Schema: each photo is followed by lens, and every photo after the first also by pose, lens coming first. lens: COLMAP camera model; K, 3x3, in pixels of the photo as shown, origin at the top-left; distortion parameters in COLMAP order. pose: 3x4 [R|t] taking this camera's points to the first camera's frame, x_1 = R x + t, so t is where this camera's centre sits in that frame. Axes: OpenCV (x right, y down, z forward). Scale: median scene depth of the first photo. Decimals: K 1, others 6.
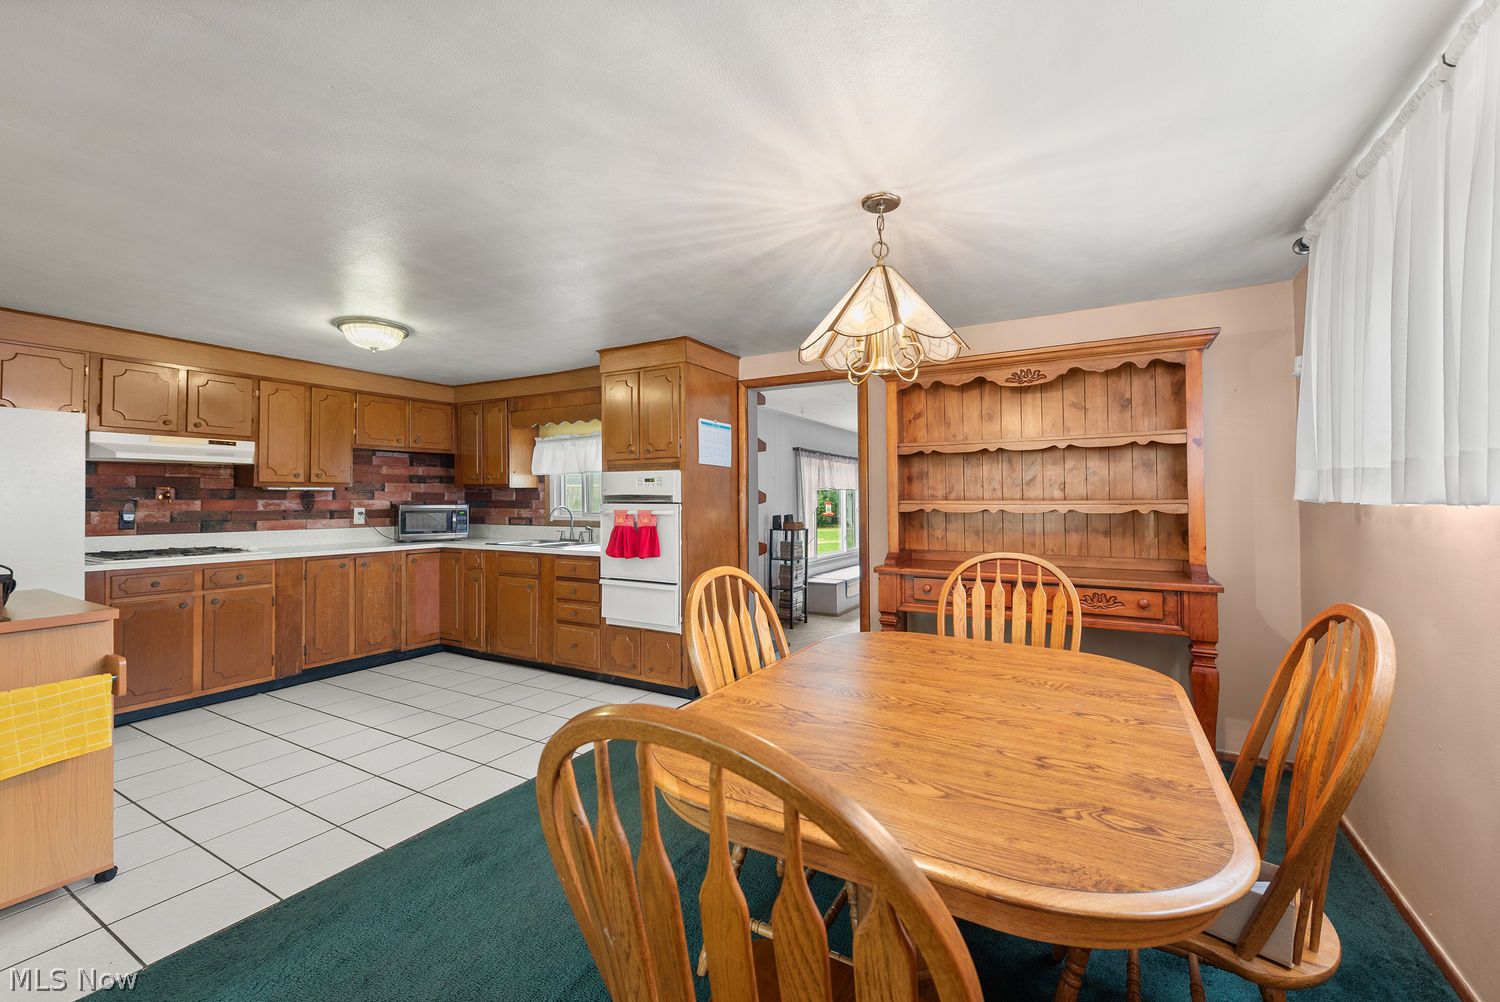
lens RADIAL K [[593.3, 0, 770.3], [0, 593.3, 494.8], [0, 0, 1]] dist [0.002638, 0.000181]
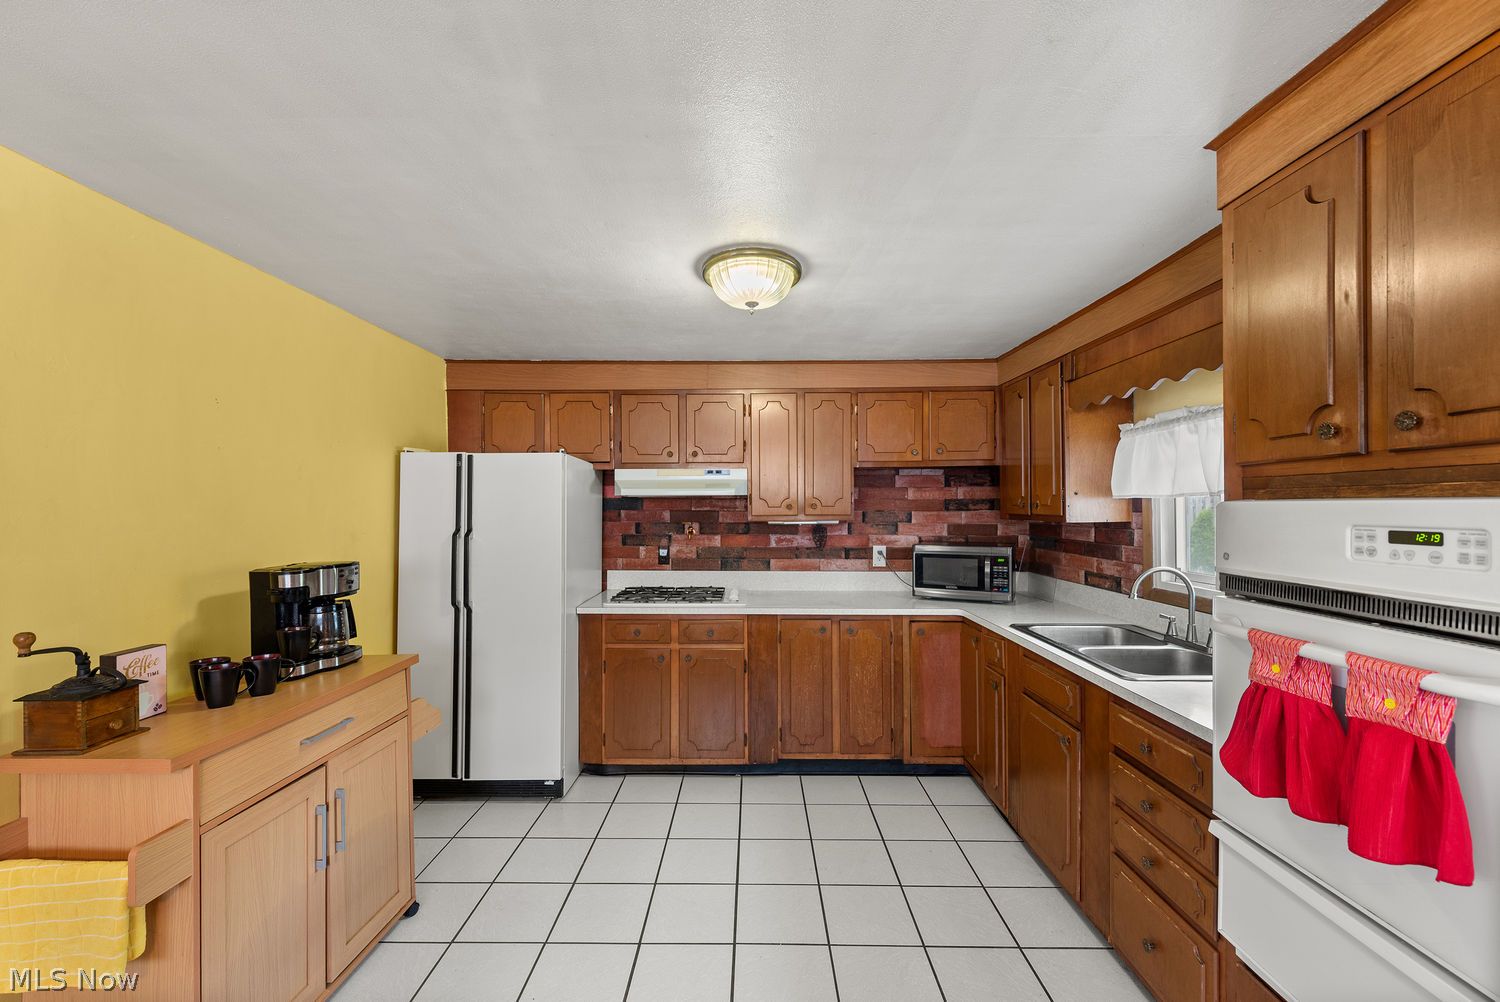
lens RADIAL K [[606.0, 0, 755.2], [0, 606.0, 509.4], [0, 0, 1]] dist [0.000476, -0.000252]
pose [[0.468646, 0.004197, -0.883376, -0.094204], [0.007561, 0.999933, 0.008761, -0.034844], [0.883354, -0.010785, 0.468583, 0.549781]]
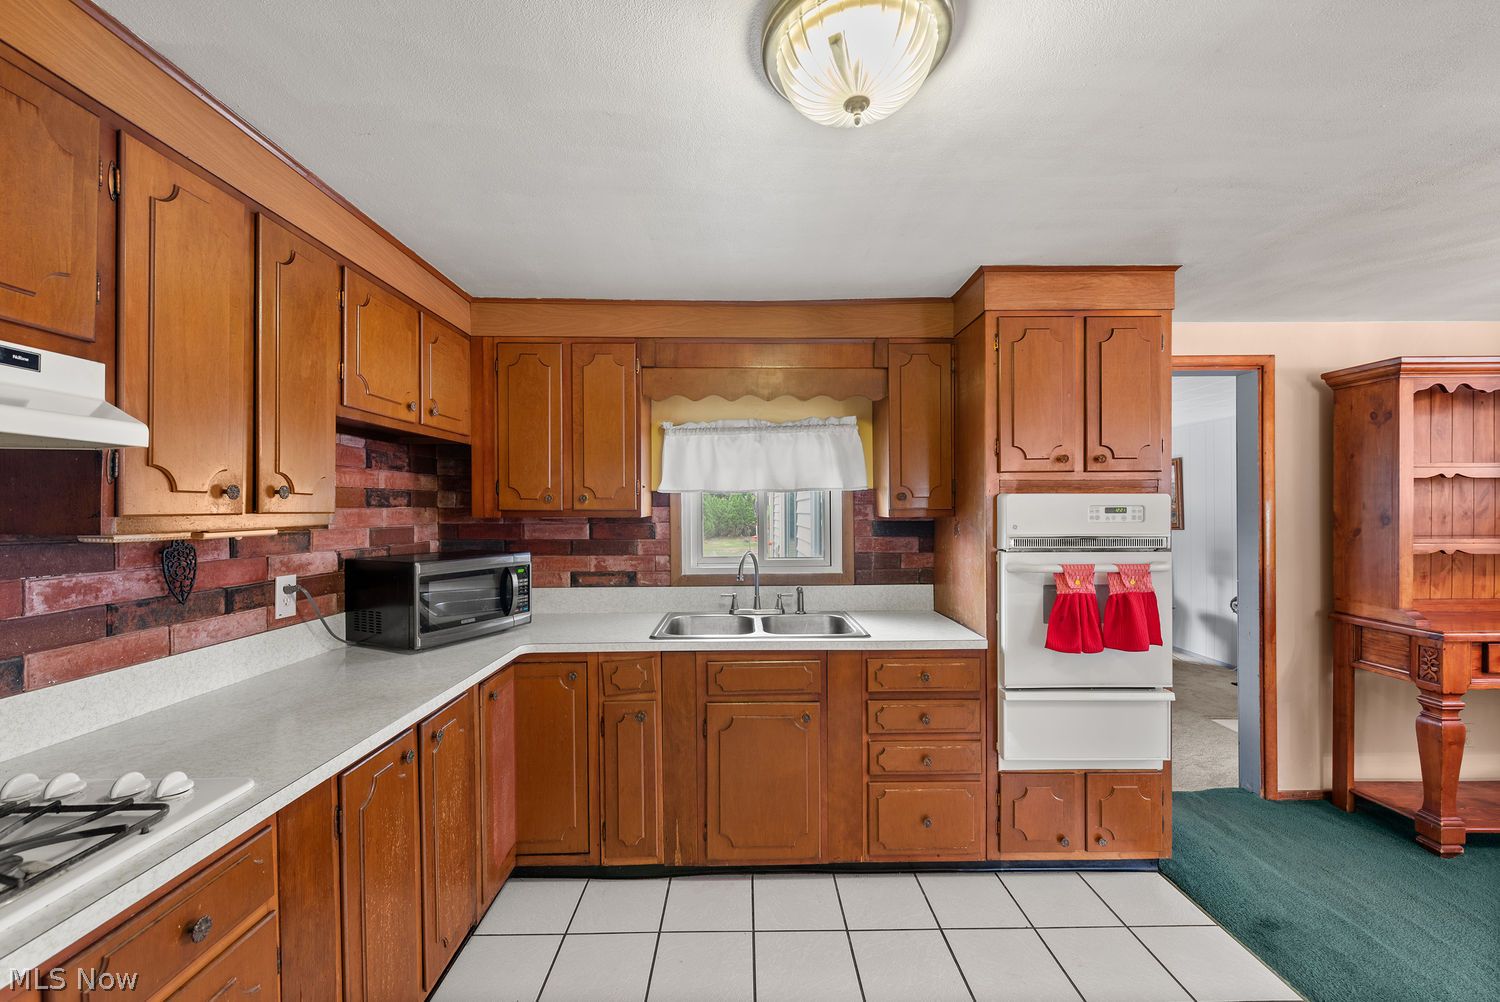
lens RADIAL K [[593.8, 0, 742.6], [0, 593.8, 511.1], [0, 0, 1]] dist [0.002360, -0.000095]
pose [[0.876490, -0.004033, 0.481403, -0.679483], [-0.000006, 0.999965, 0.008388, -0.024417], [-0.481420, -0.007355, 0.876459, 0.577431]]
